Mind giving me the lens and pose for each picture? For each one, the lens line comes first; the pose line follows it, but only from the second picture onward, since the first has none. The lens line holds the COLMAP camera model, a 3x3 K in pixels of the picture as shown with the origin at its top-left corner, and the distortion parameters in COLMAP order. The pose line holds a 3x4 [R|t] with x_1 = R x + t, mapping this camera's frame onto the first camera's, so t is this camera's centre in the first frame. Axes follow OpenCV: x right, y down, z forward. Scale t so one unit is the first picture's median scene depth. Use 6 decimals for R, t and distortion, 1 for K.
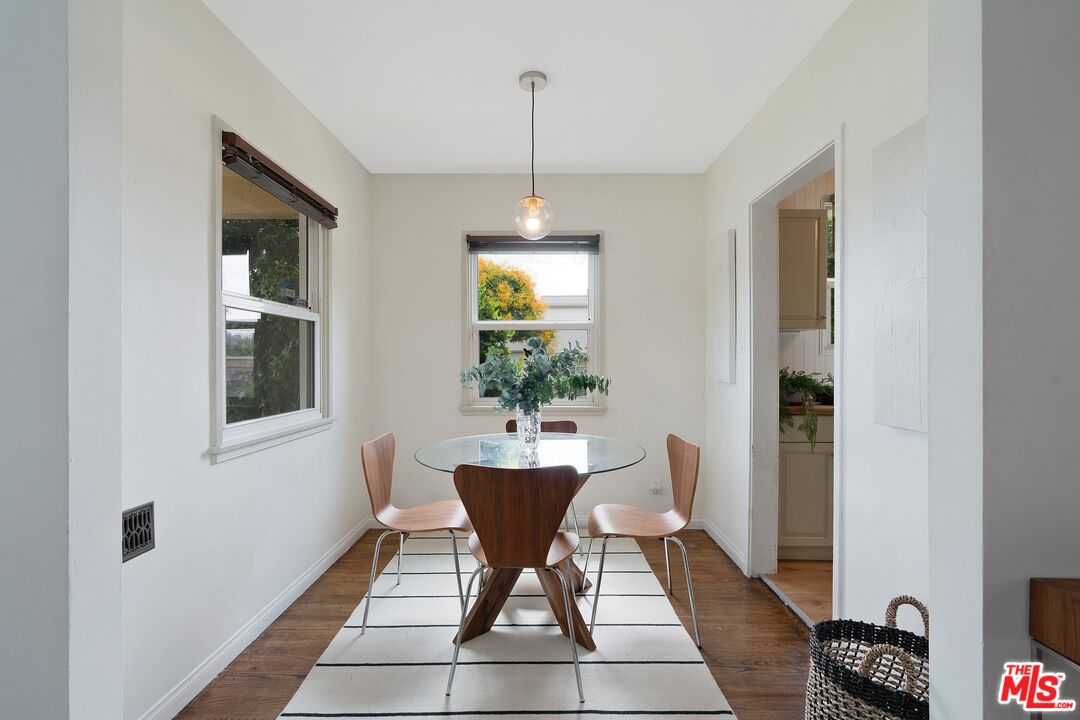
lens RADIAL K [[486.4, 0, 532.1], [0, 486.4, 362.9], [0, 0, 1]] dist [-0.004372, 0.000793]
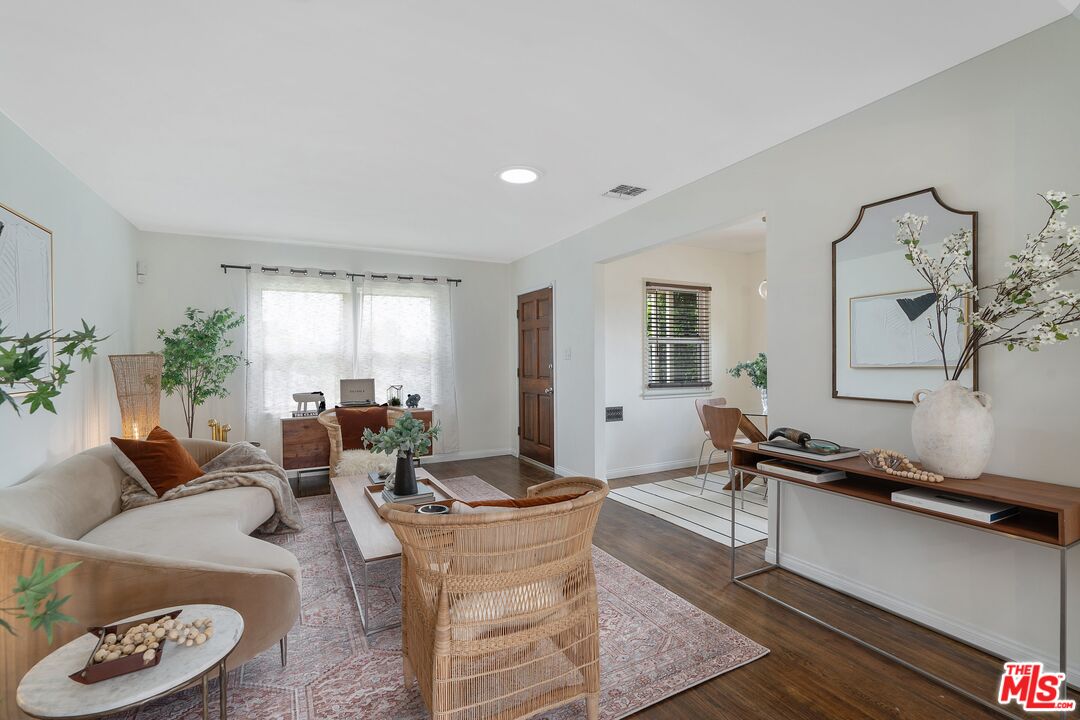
lens RADIAL K [[486.4, 0, 532.1], [0, 486.4, 362.9], [0, 0, 1]] dist [-0.004372, 0.000793]
pose [[0.472742, 0.005402, -0.881184, 1.535883], [0.003352, 0.999963, 0.007929, -0.031573], [0.881194, -0.006702, 0.472706, -0.920317]]
